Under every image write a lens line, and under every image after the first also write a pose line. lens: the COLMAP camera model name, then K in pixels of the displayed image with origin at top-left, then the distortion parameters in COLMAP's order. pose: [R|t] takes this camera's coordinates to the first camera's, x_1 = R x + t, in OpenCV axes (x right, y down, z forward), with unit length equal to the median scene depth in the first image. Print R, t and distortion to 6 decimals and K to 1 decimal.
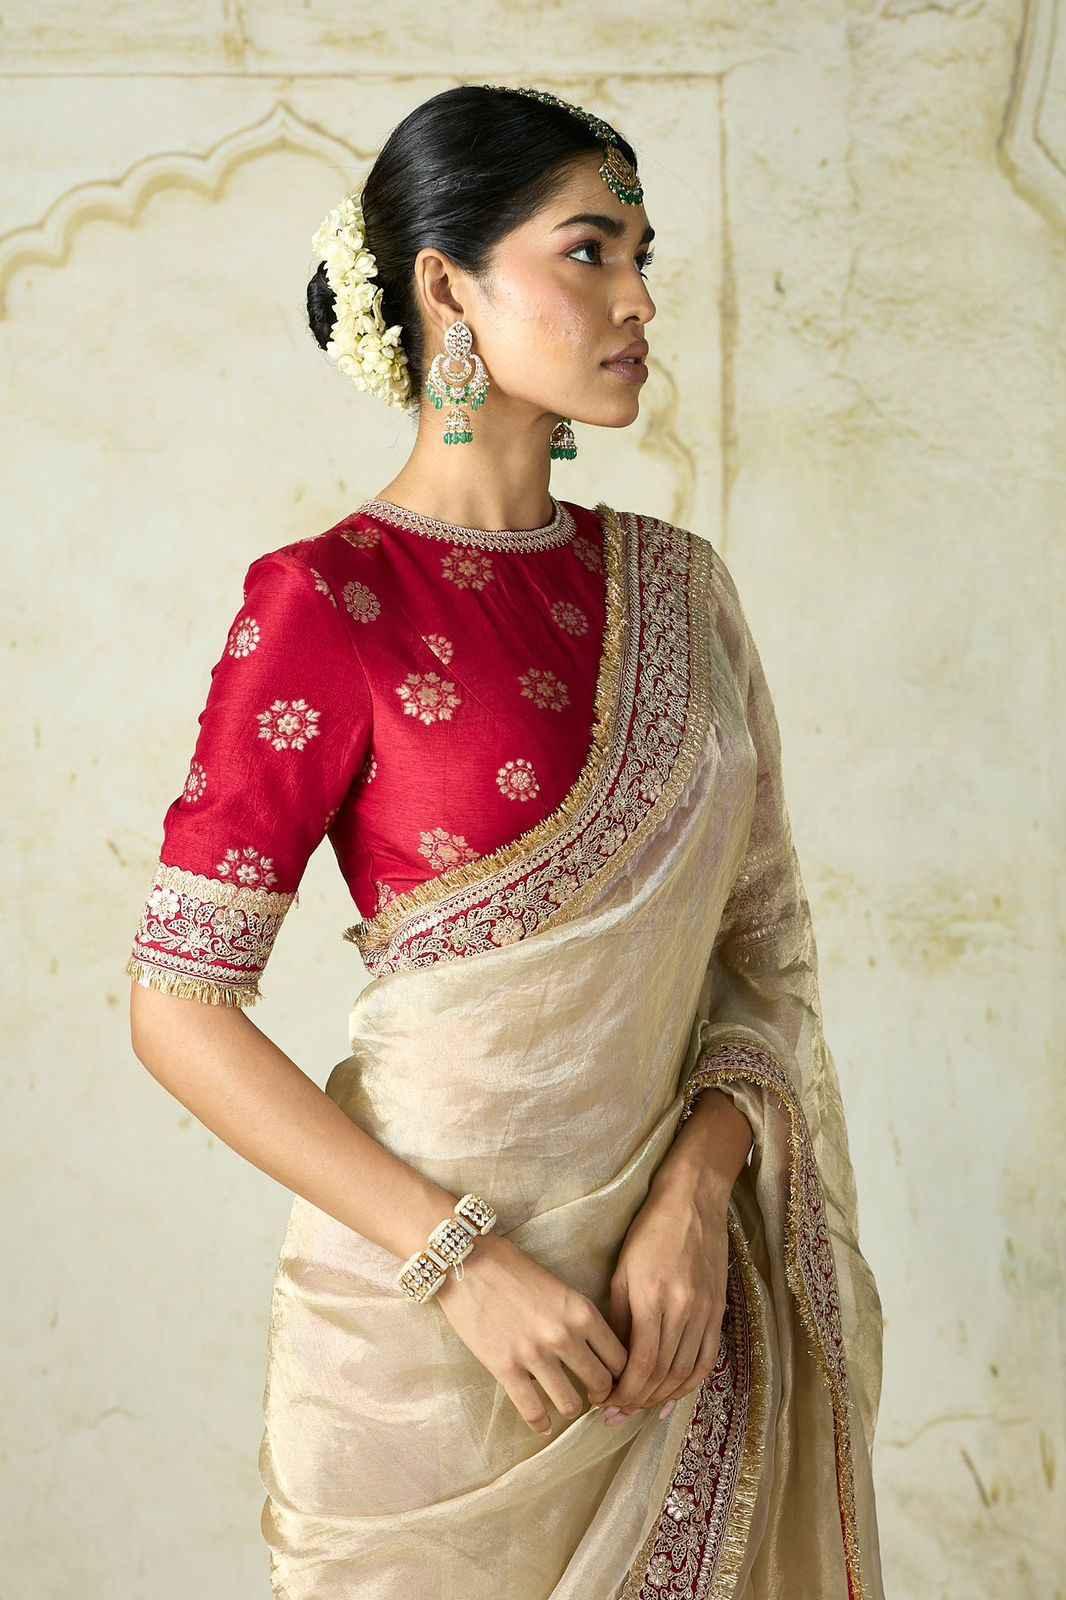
lens RADIAL K [[3853.9, 0, 533.0], [0, 3853.9, 800.0], [0, 0, 1]] dist [0.135805, 0.676439]
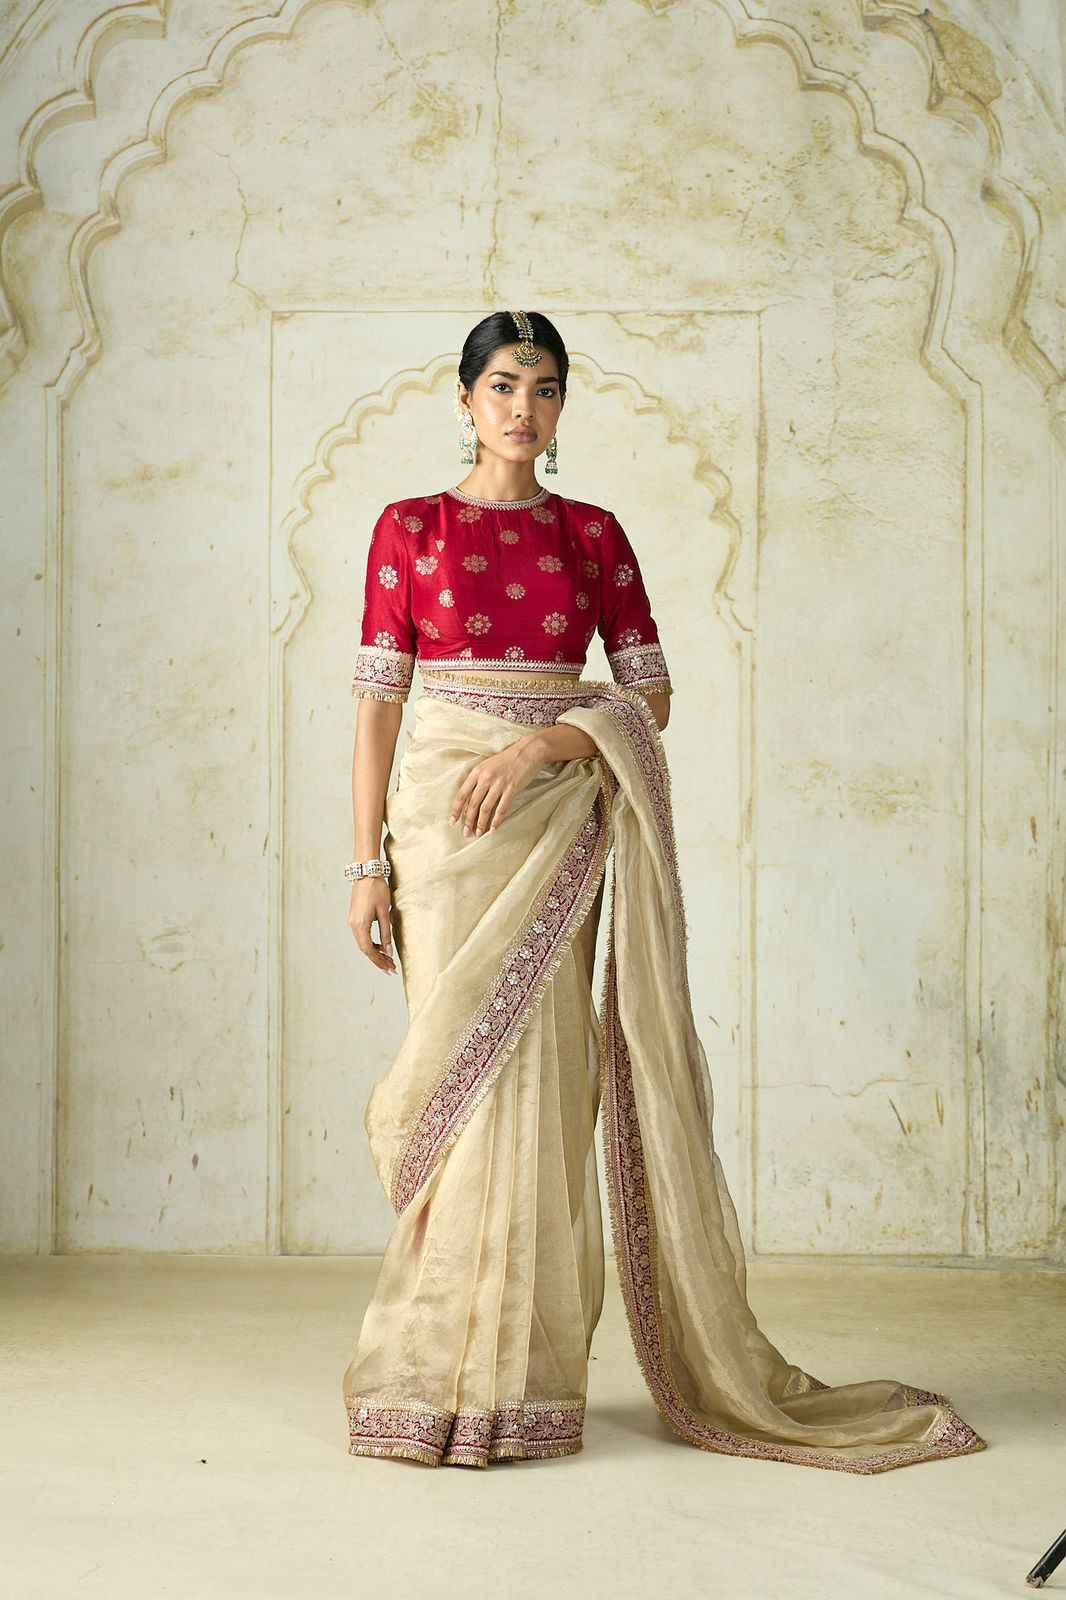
lens RADIAL K [[3853.9, 0, 533.0], [0, 3853.9, 800.0], [0, 0, 1]] dist [0.135805, 0.676439]
pose [[0.990131, 0.021154, -0.138540, 0.194050], [-0.028549, 0.998259, -0.051607, 0.130953], [0.137207, 0.055052, 0.989011, -0.754062]]
